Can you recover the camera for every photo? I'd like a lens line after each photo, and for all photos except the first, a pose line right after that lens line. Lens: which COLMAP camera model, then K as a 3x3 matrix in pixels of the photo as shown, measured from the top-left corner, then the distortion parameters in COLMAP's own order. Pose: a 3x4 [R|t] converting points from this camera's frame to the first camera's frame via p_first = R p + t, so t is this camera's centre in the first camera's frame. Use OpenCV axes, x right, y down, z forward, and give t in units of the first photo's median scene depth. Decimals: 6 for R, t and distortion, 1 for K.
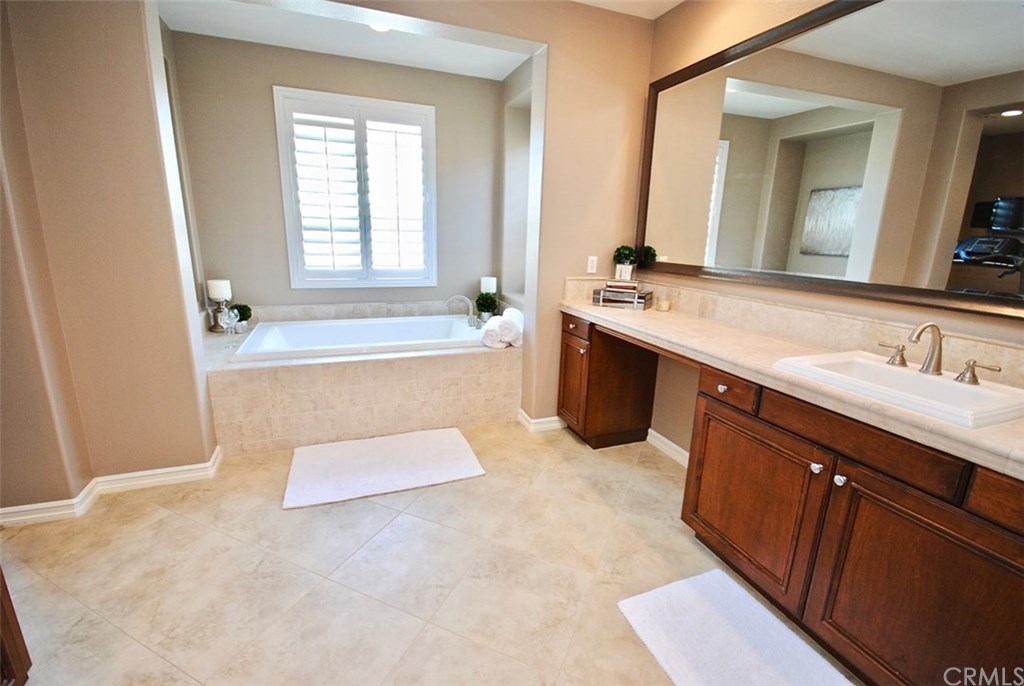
lens RADIAL K [[450.6, 0, 513.9], [0, 450.6, 343.9], [0, 0, 1]] dist [-0.001646, 0.000141]
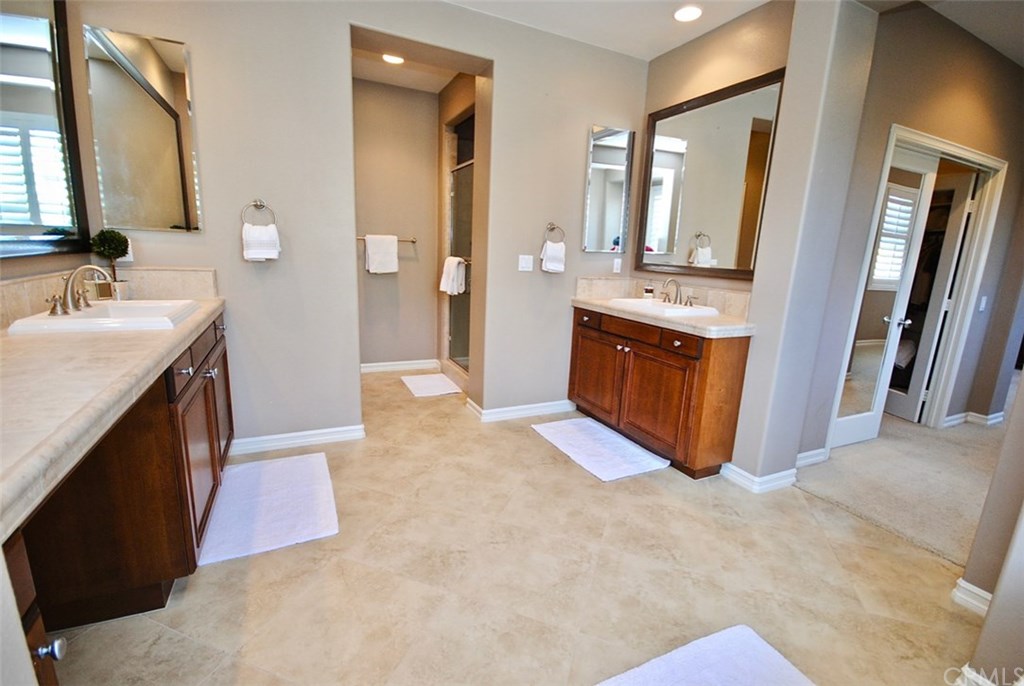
lens RADIAL K [[450.6, 0, 513.9], [0, 450.6, 343.9], [0, 0, 1]] dist [-0.001646, 0.000141]
pose [[-0.994290, -0.055270, -0.091285, -0.078729], [-0.089286, 0.899367, 0.427980, -0.352374], [0.058444, 0.433686, -0.899167, 1.671865]]
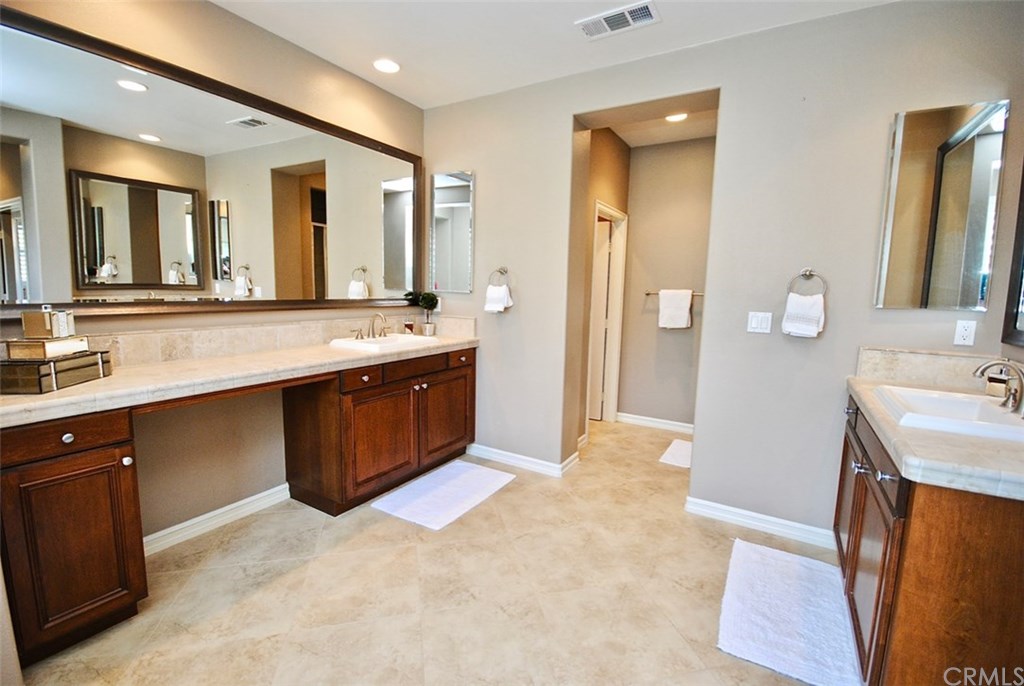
lens RADIAL K [[450.6, 0, 513.9], [0, 450.6, 343.9], [0, 0, 1]] dist [-0.001646, 0.000141]
pose [[-0.612797, -0.143362, 0.777127, -0.848139], [0.146173, 0.945873, 0.289756, -0.322255], [-0.776603, 0.291157, -0.558673, 1.297987]]
